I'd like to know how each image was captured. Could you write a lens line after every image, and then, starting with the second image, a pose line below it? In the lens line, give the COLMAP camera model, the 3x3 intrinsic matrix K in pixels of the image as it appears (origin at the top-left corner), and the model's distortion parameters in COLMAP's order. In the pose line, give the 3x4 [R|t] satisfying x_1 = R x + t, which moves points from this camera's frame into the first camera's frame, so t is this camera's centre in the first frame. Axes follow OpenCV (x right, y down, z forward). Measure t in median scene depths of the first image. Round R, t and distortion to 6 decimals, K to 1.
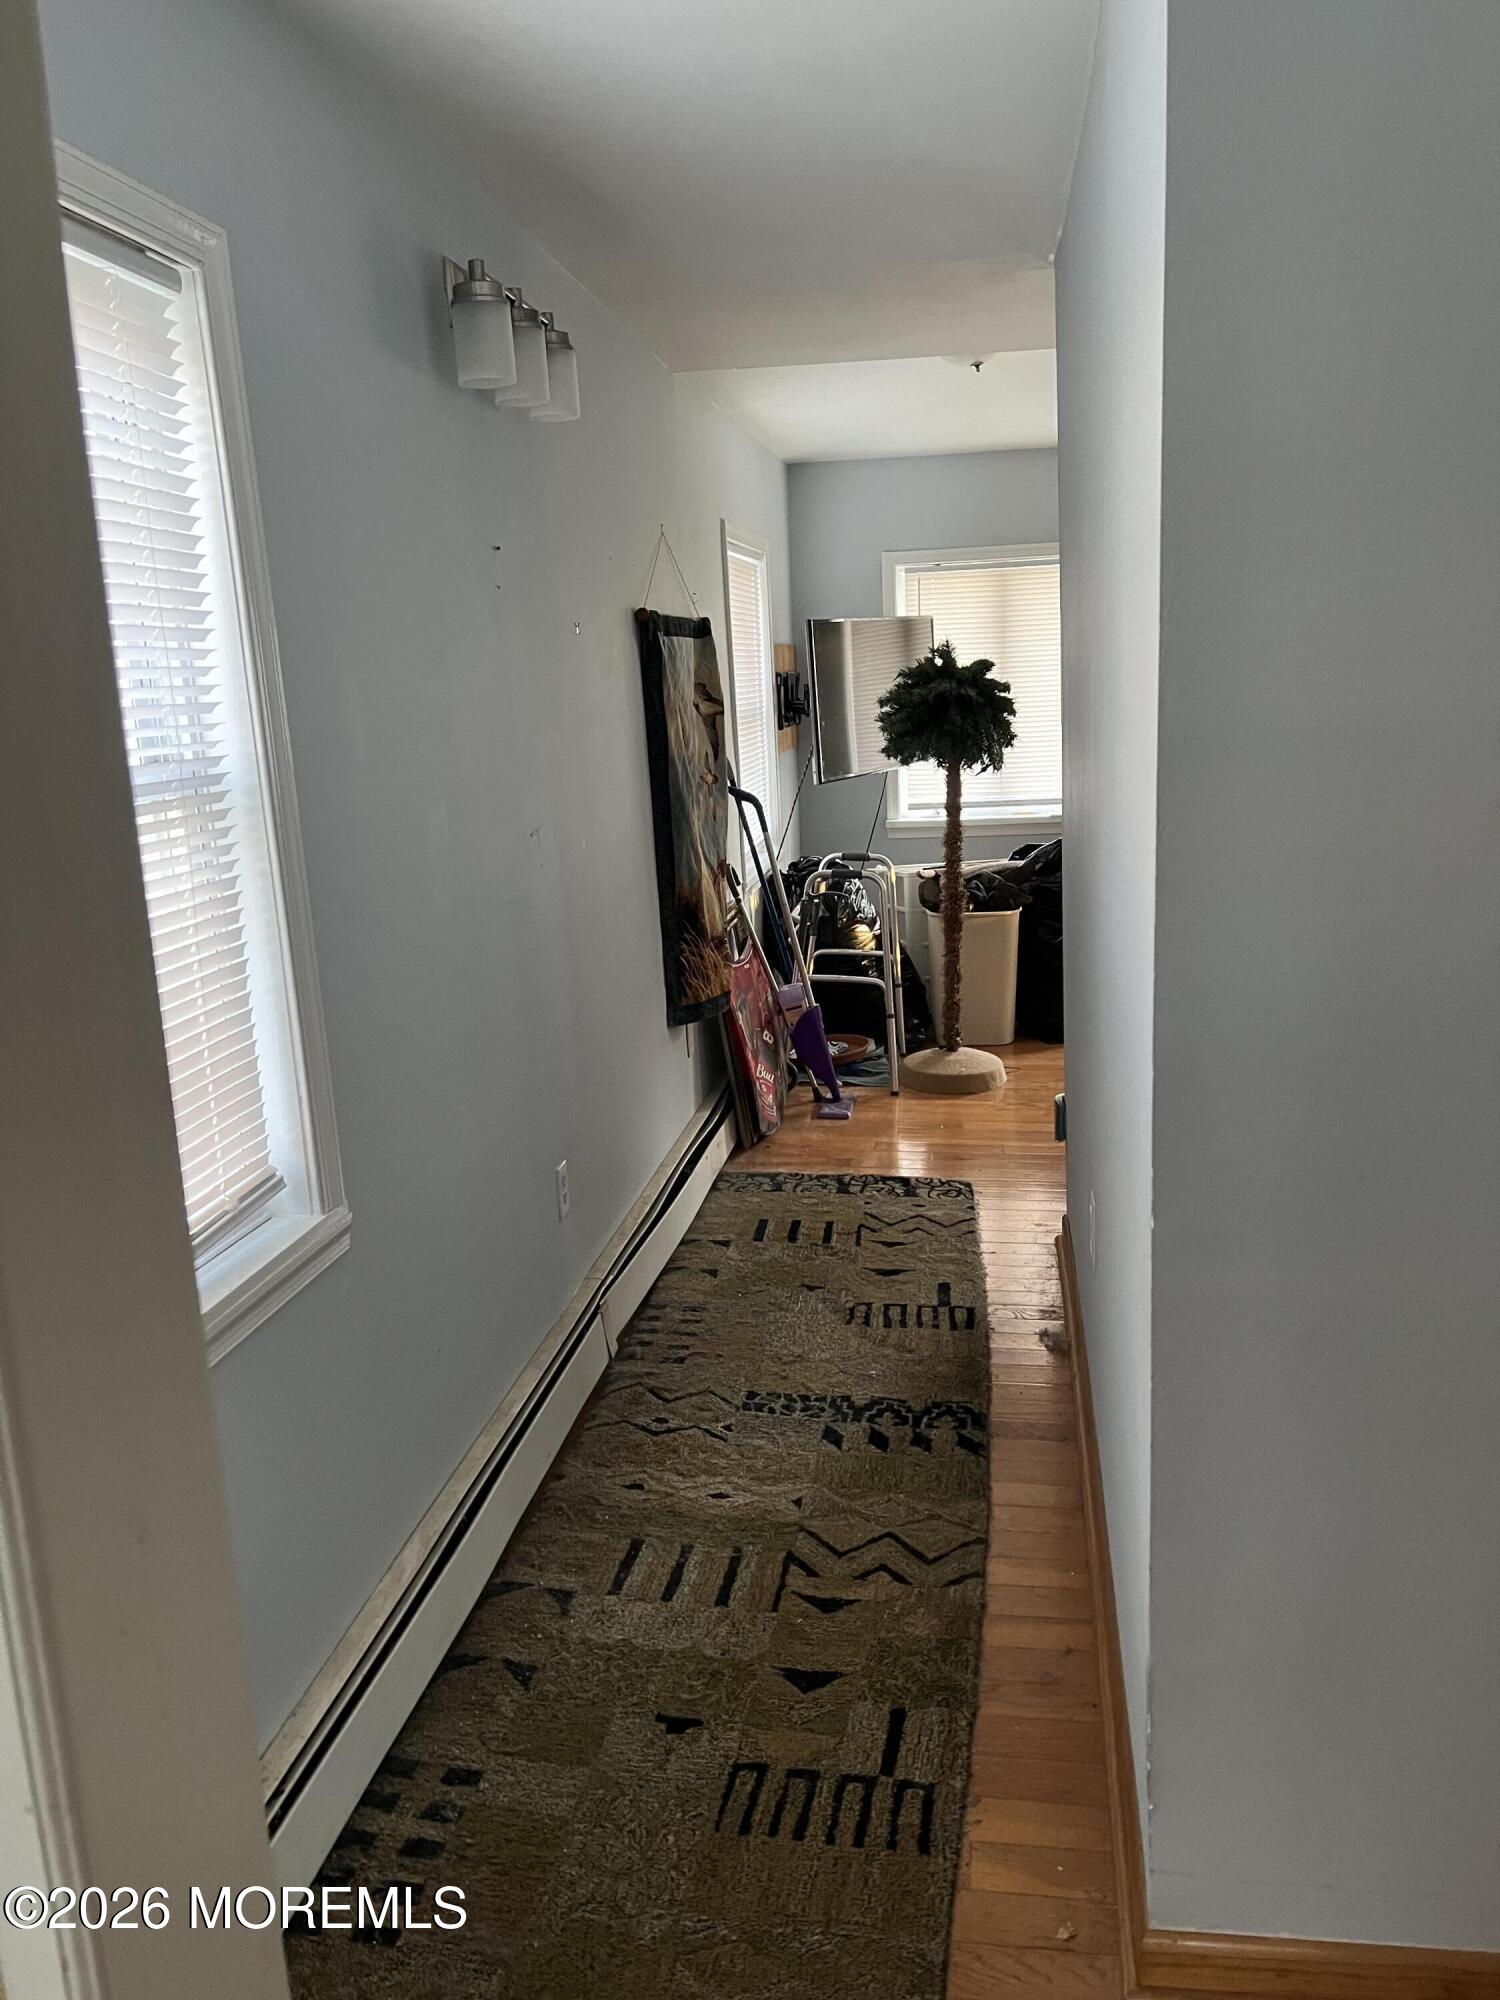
lens RADIAL K [[1594.0, 0, 761.2], [0, 1594.0, 1000.8], [0, 0, 1]] dist [0.131898, -0.089846]
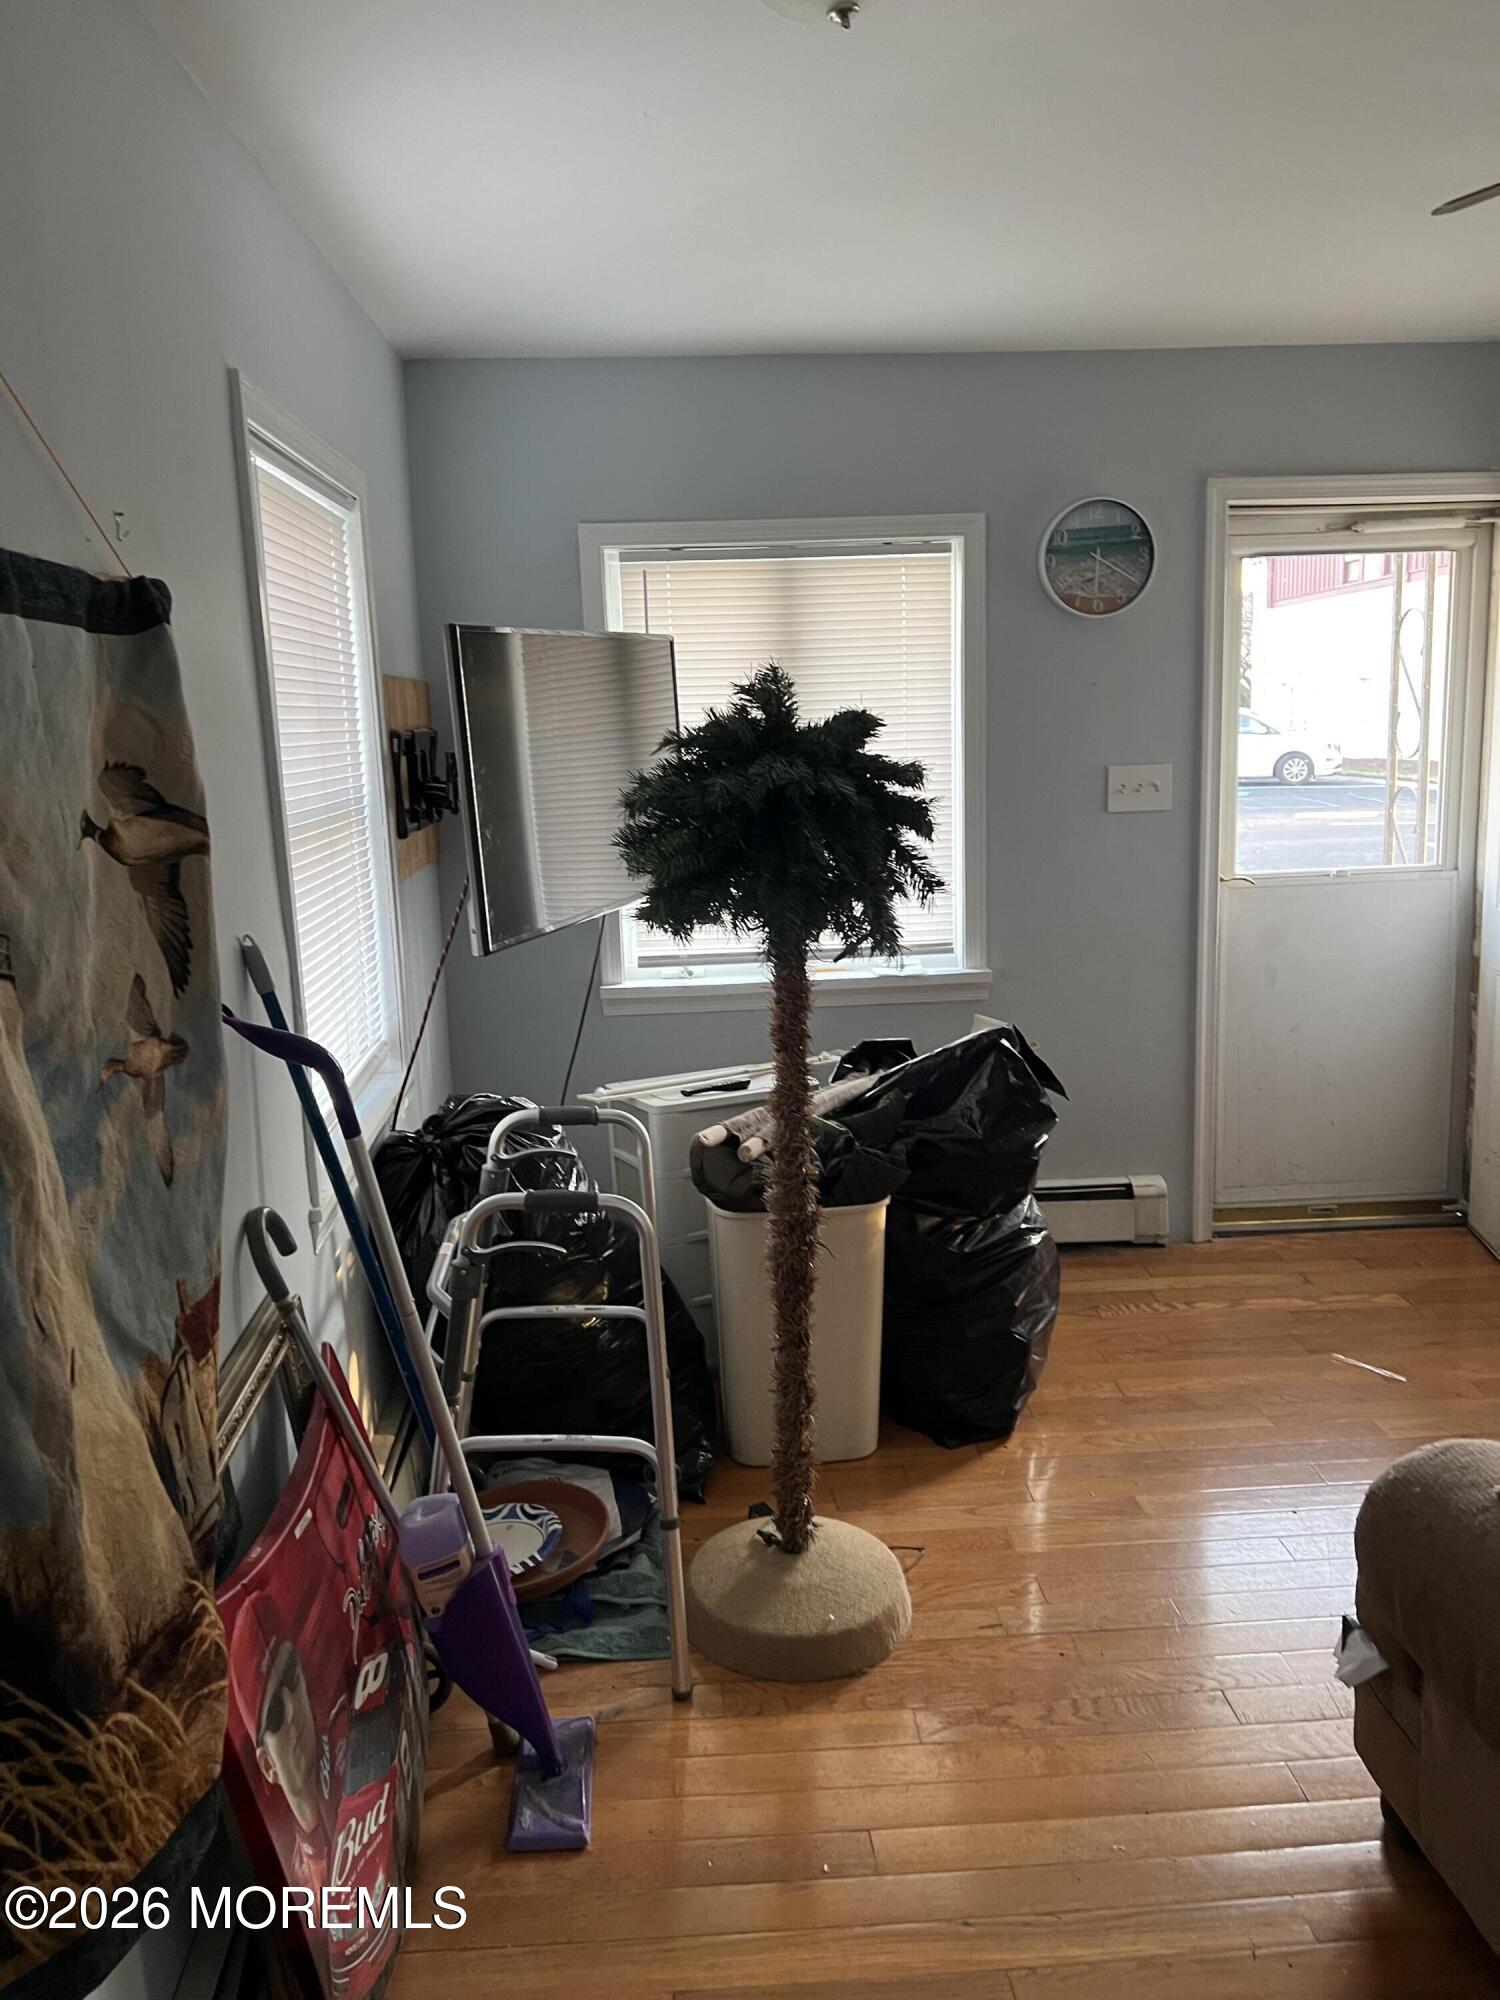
lens RADIAL K [[1594.0, 0, 761.2], [0, 1594.0, 1000.8], [0, 0, 1]] dist [0.131898, -0.089846]
pose [[0.976719, -0.028055, 0.212681, 0.015995], [0.035128, 0.998946, -0.029546, -0.115842], [-0.211628, 0.036329, 0.976675, 0.555157]]
